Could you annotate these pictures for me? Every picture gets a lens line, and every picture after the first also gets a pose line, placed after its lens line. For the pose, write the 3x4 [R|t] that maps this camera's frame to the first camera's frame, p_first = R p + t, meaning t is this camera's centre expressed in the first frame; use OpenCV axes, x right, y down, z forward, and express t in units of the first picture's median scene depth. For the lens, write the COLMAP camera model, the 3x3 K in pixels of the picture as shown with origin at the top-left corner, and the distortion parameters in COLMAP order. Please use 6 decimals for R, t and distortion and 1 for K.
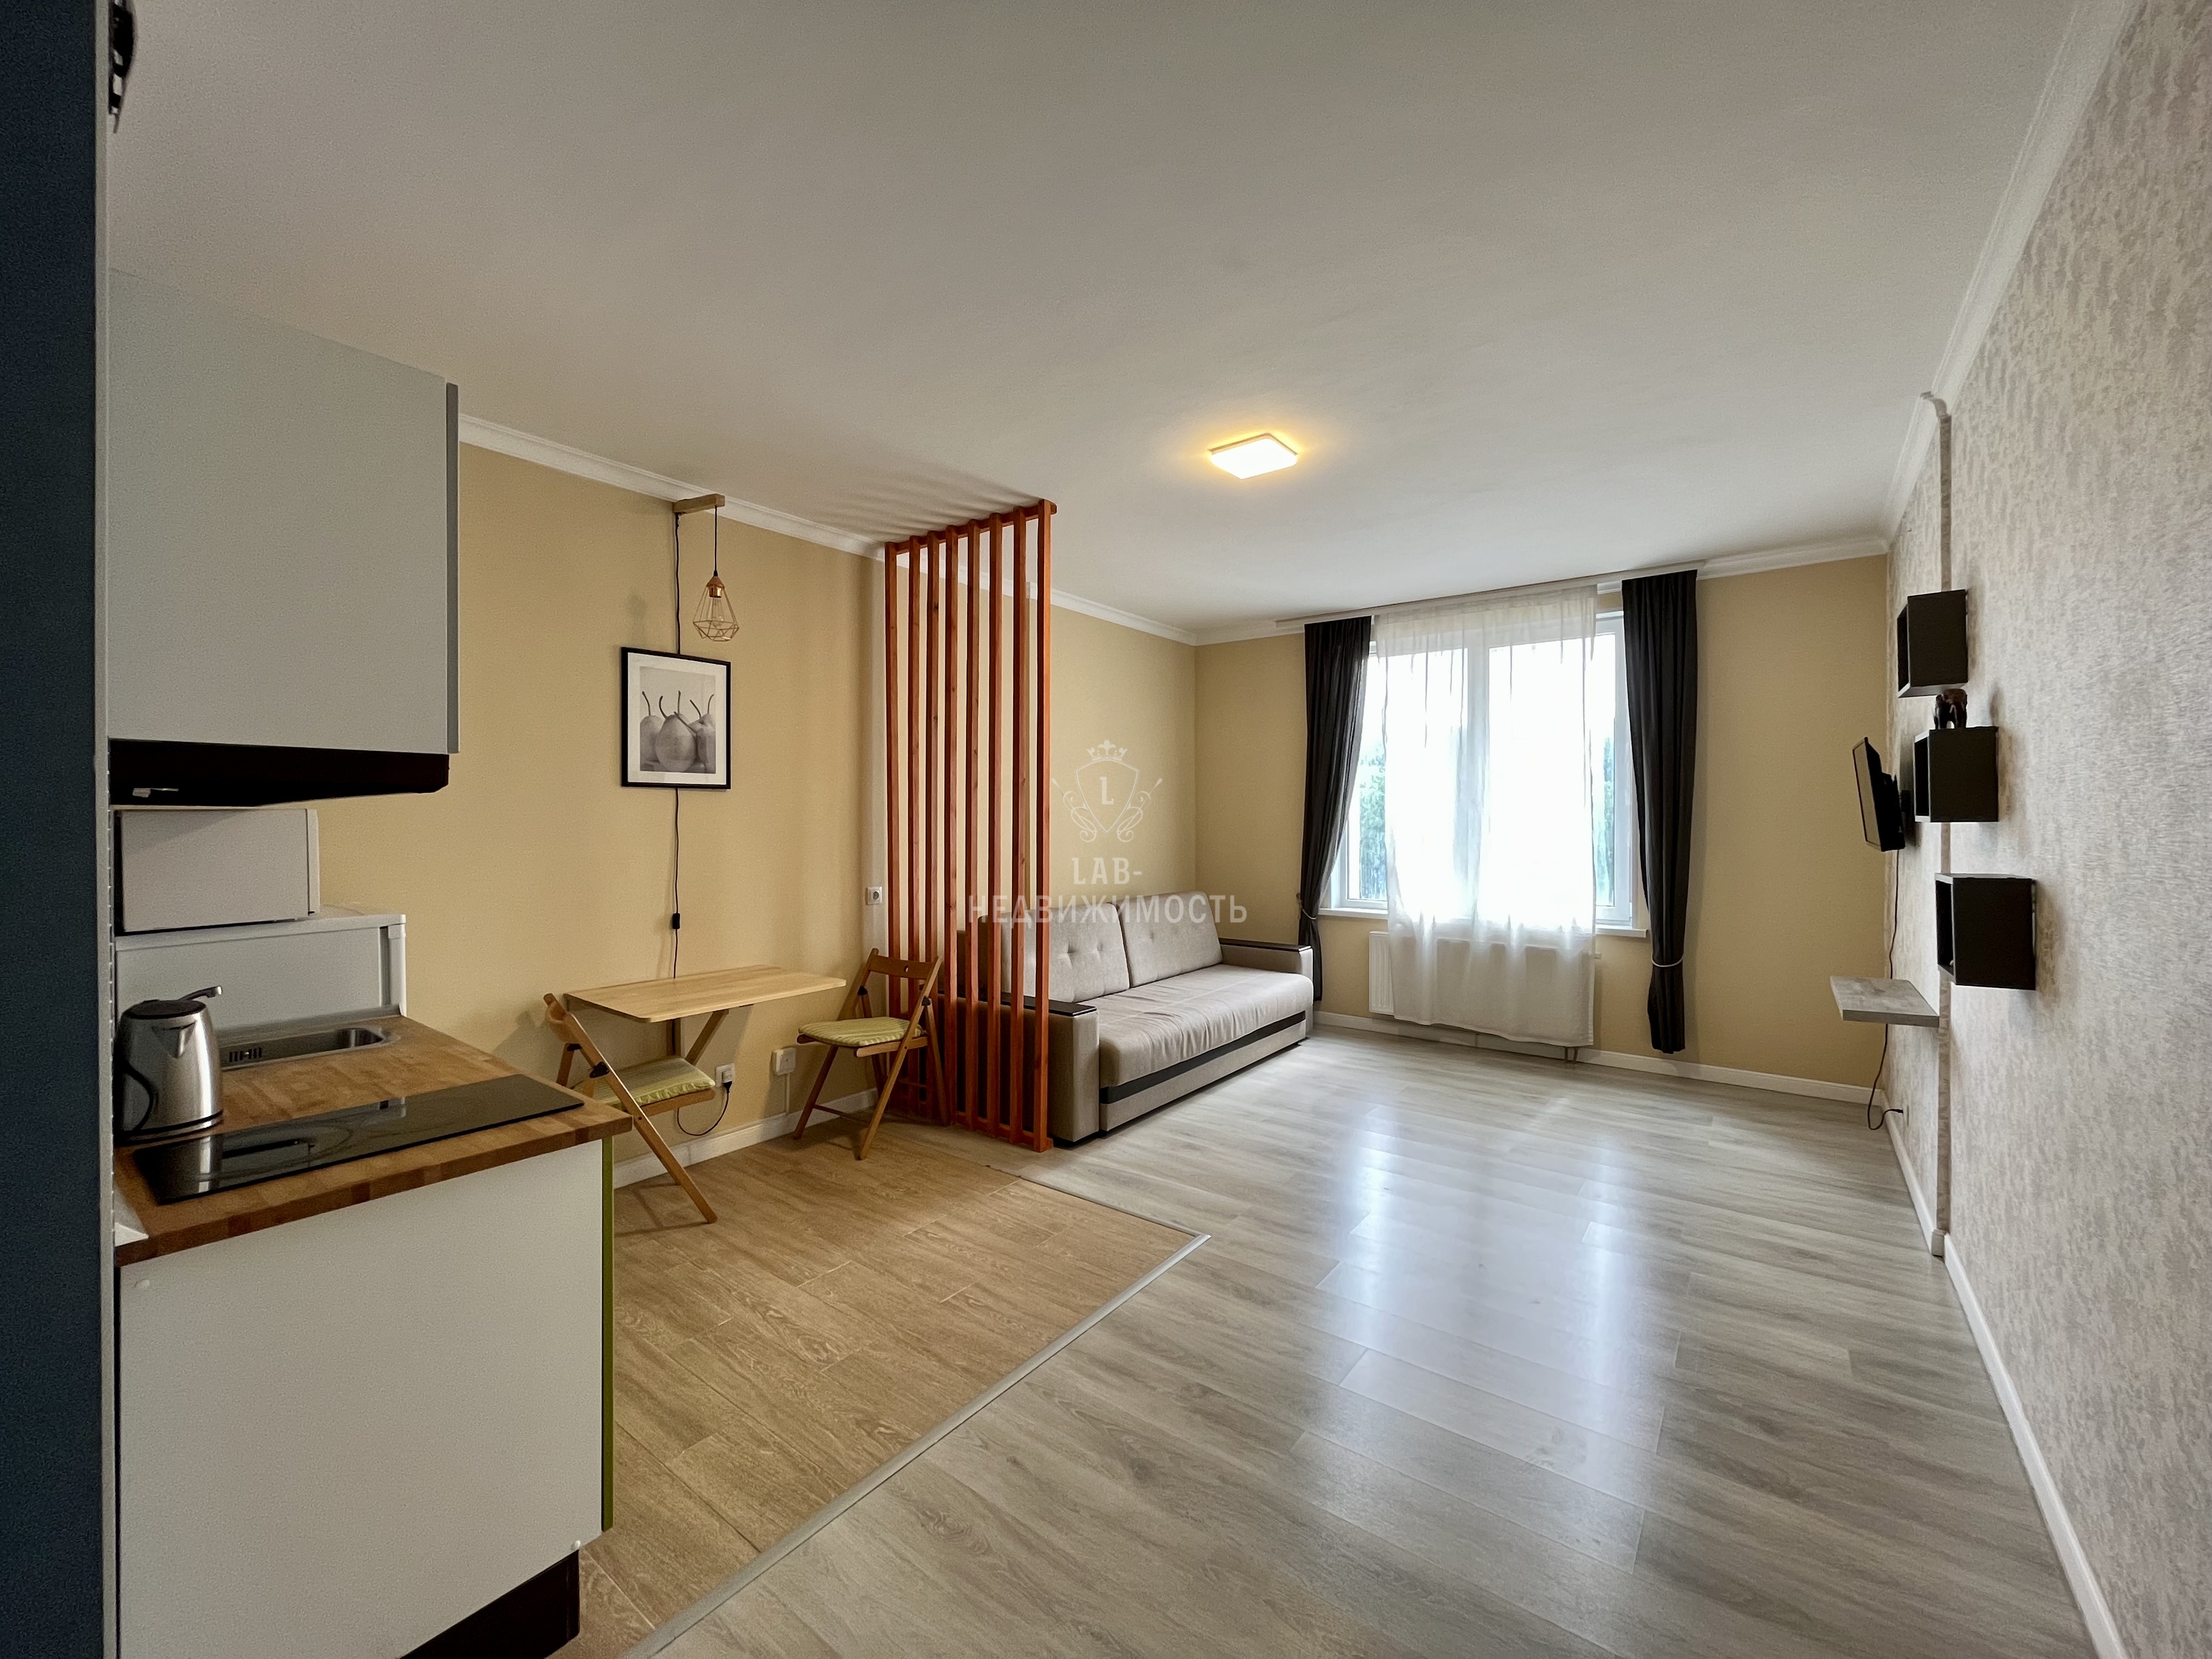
lens RADIAL K [[887.8, 0, 1108.6], [0, 887.8, 821.4], [0, 0, 1]] dist [-0.003723, -0.000607]
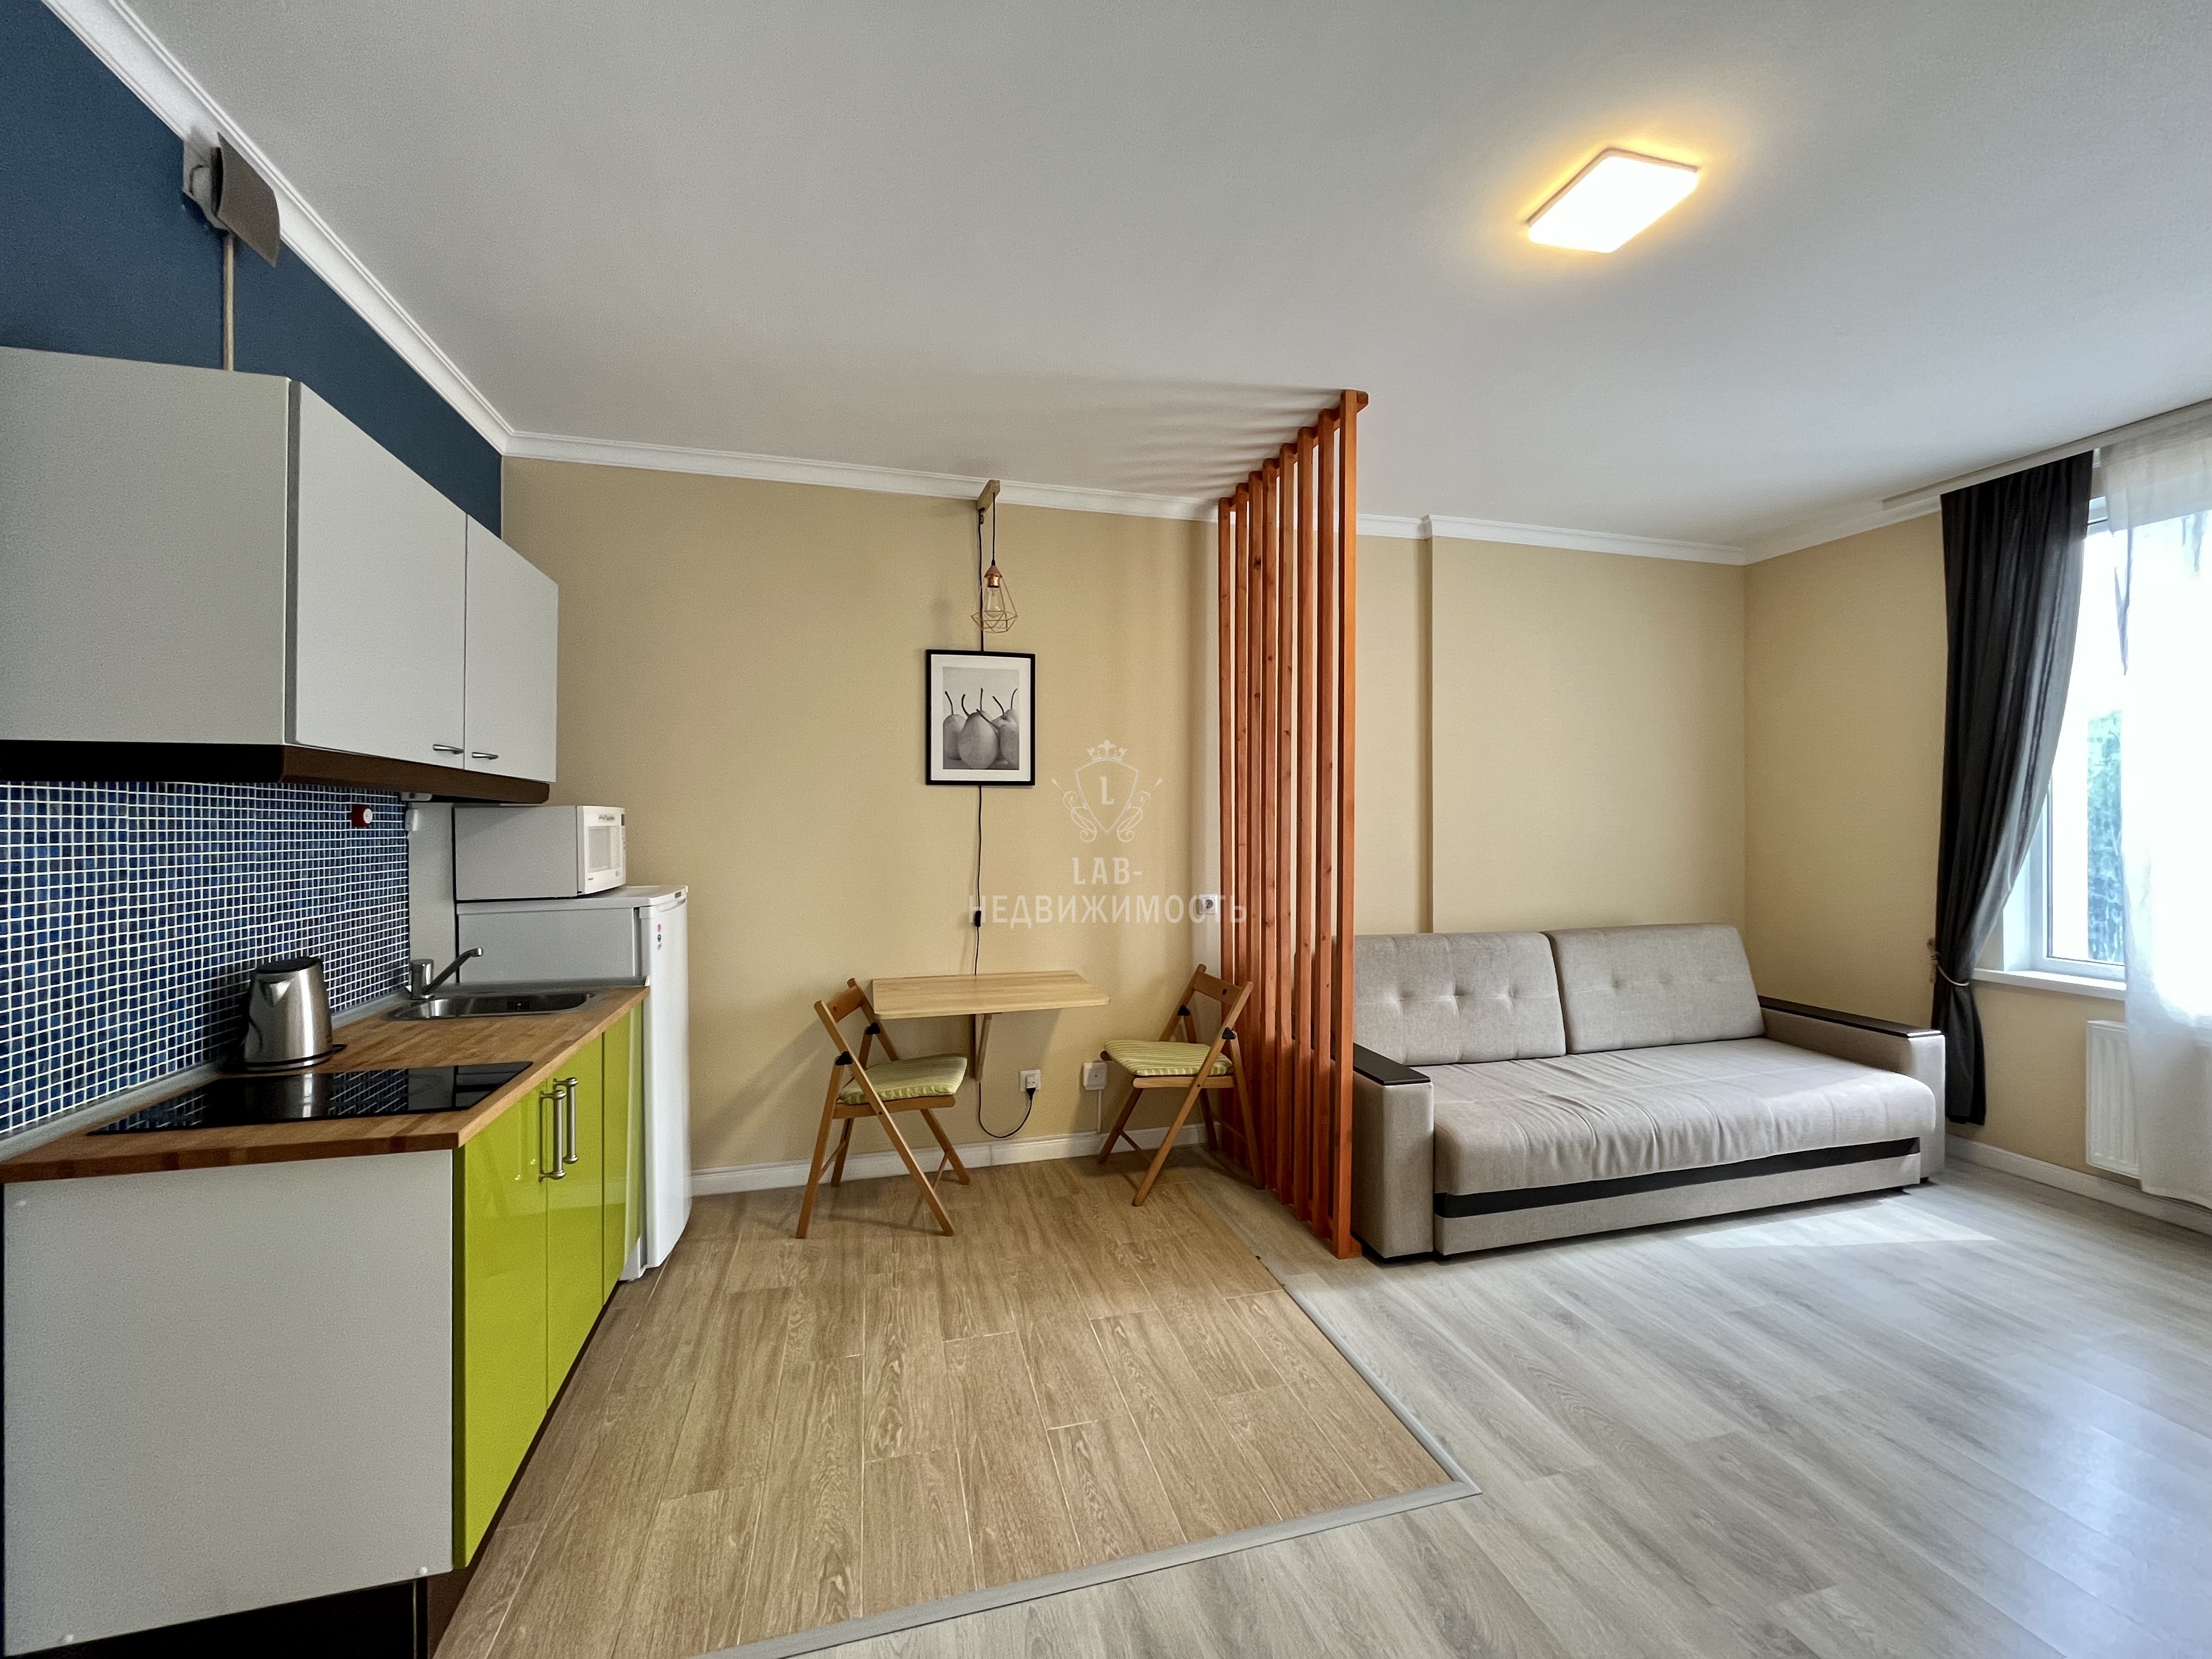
lens RADIAL K [[887.8, 0, 1109.0], [0, 887.8, 822.0], [0, 0, 1]] dist [-0.003723, -0.000607]
pose [[0.789679, 0.001733, -0.613518, 0.221542], [-0.002913, 0.999995, -0.000925, 0.003863], [0.613514, 0.002517, 0.789680, 0.274713]]
